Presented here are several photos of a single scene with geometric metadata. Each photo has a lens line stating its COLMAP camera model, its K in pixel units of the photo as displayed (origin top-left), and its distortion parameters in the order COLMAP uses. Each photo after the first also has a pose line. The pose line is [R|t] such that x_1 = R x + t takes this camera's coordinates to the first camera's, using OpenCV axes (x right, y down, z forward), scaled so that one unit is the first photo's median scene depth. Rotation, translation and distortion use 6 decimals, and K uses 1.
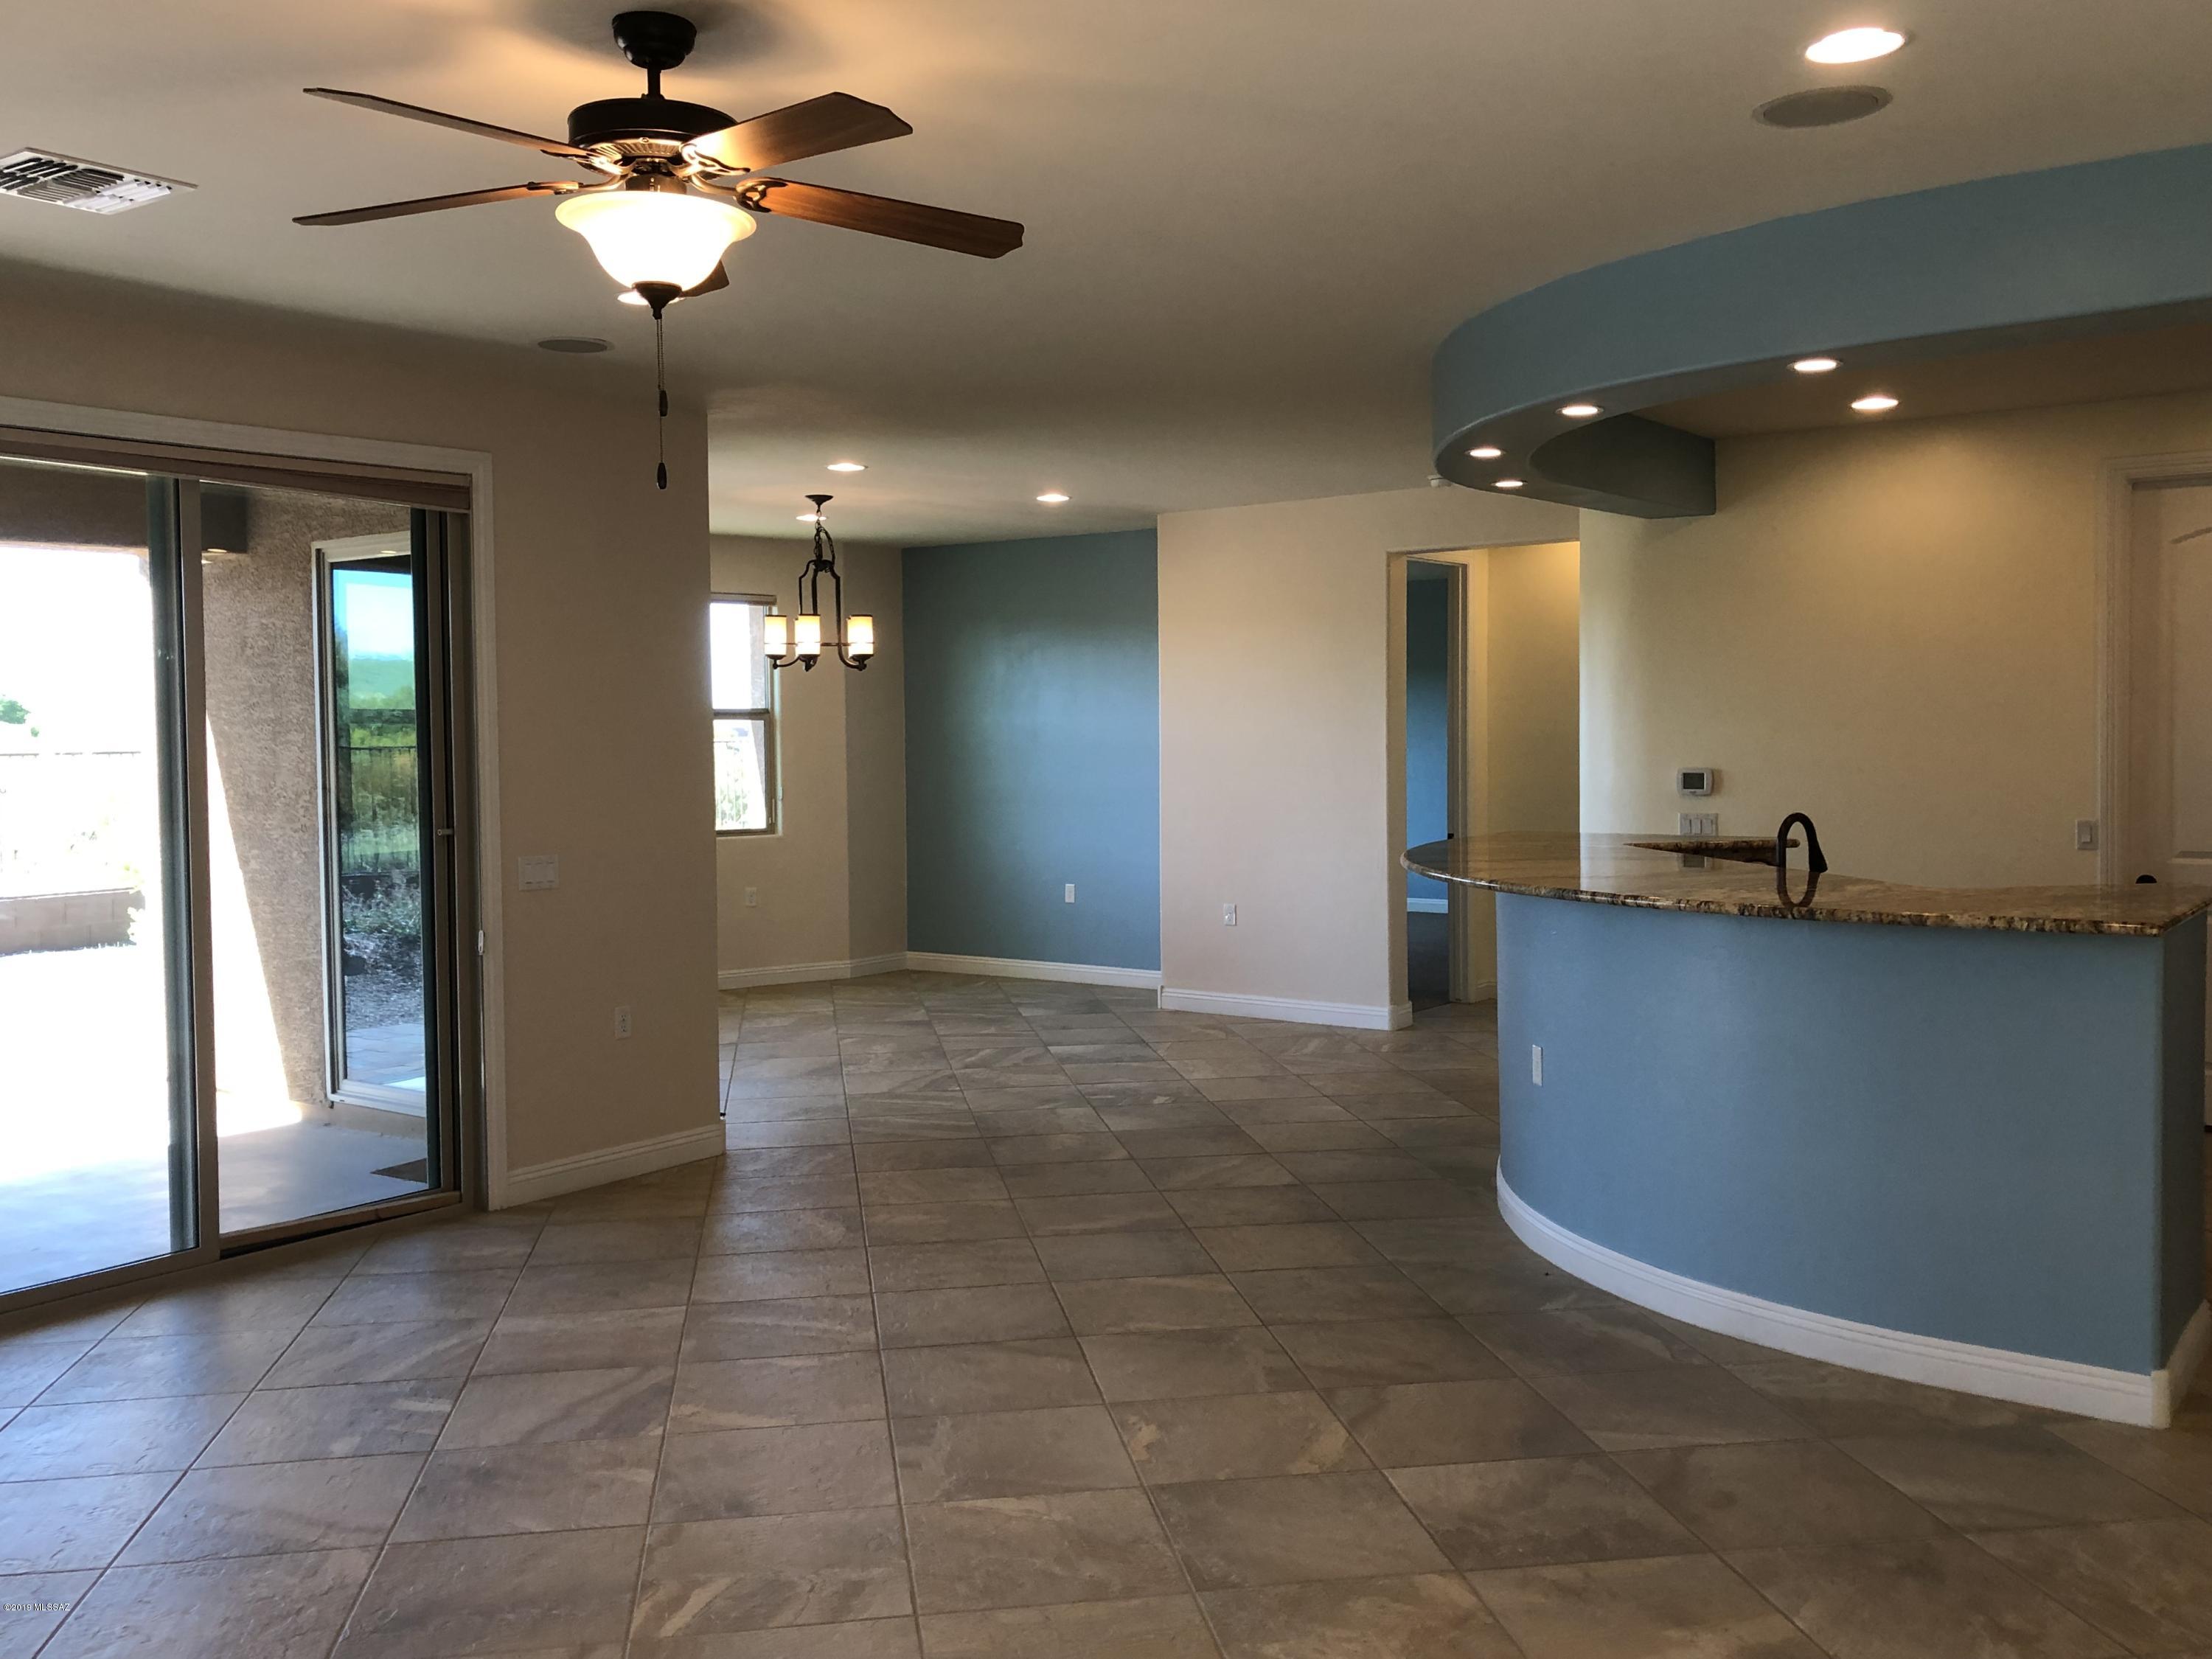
lens RADIAL K [[1944.4, 0, 1108.2], [0, 1944.4, 825.9], [0, 0, 1]] dist [0.029705, -0.017105]
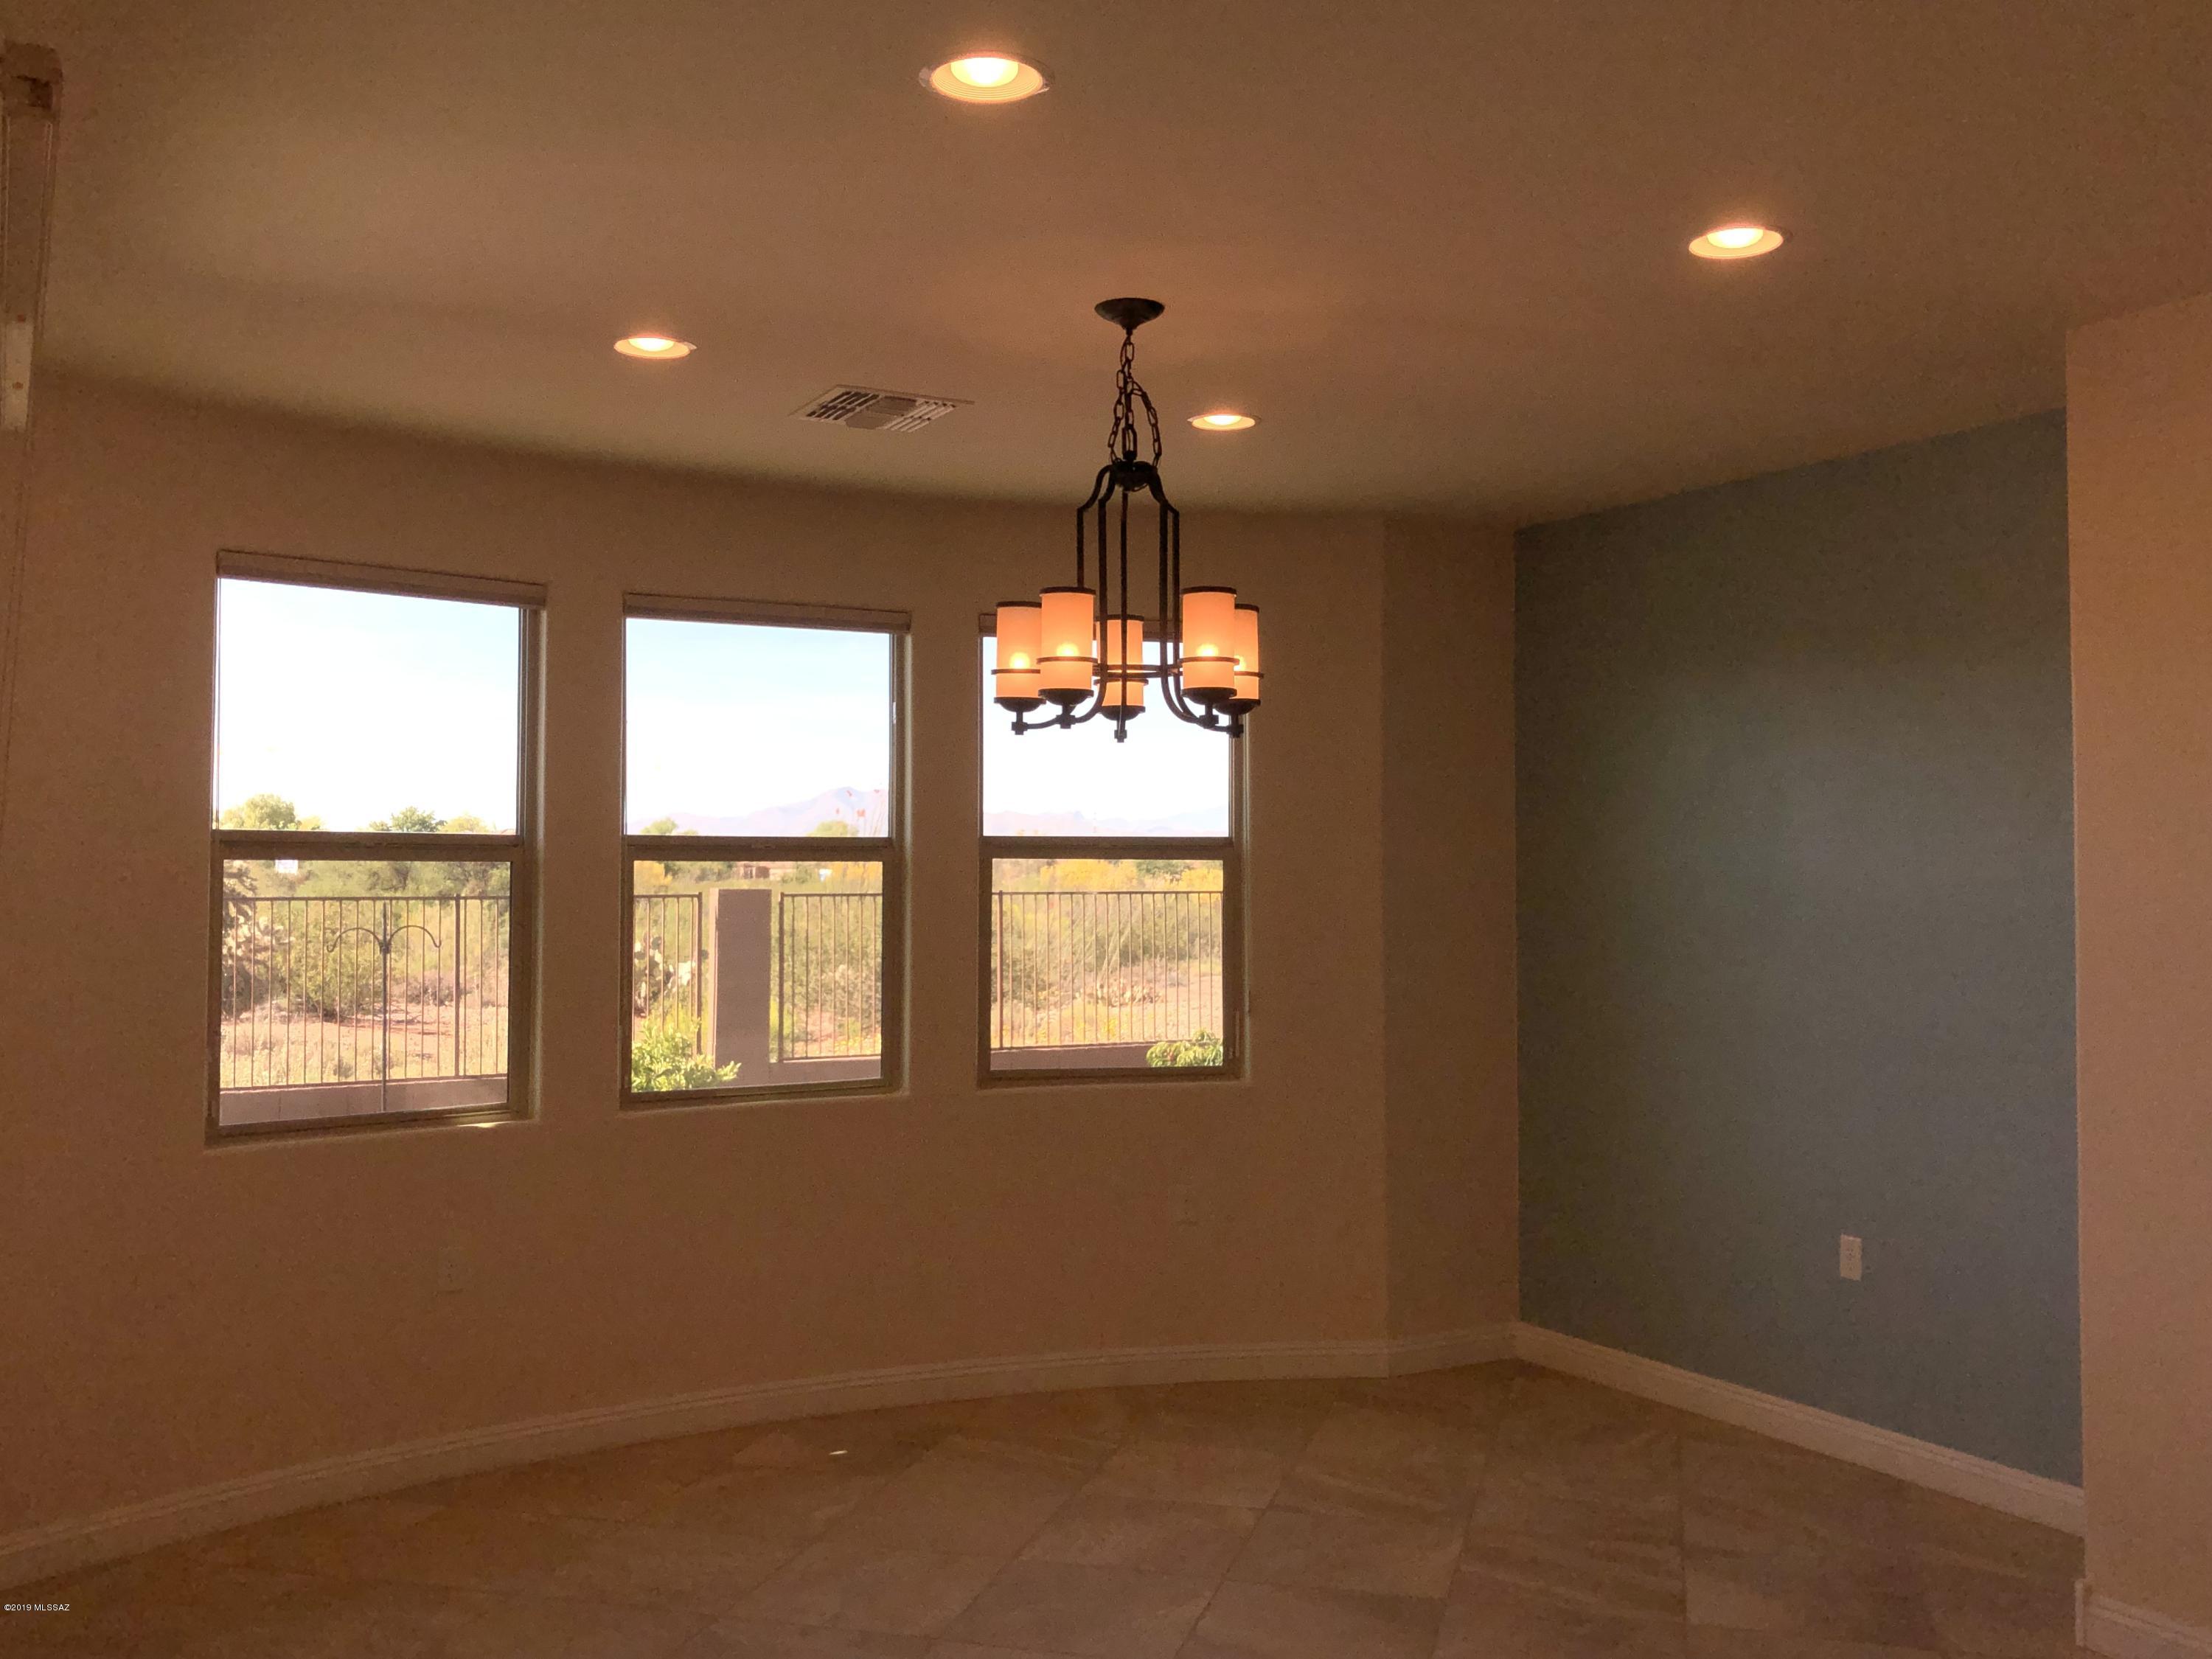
lens RADIAL K [[1944.4, 0, 1087.0], [0, 1944.4, 811.7], [0, 0, 1]] dist [0.029705, -0.017105]
pose [[0.904687, -0.017213, -0.425729, 0.012787], [-0.017420, 0.996854, -0.077322, -0.026727], [0.425721, 0.077369, 0.901541, 0.521208]]
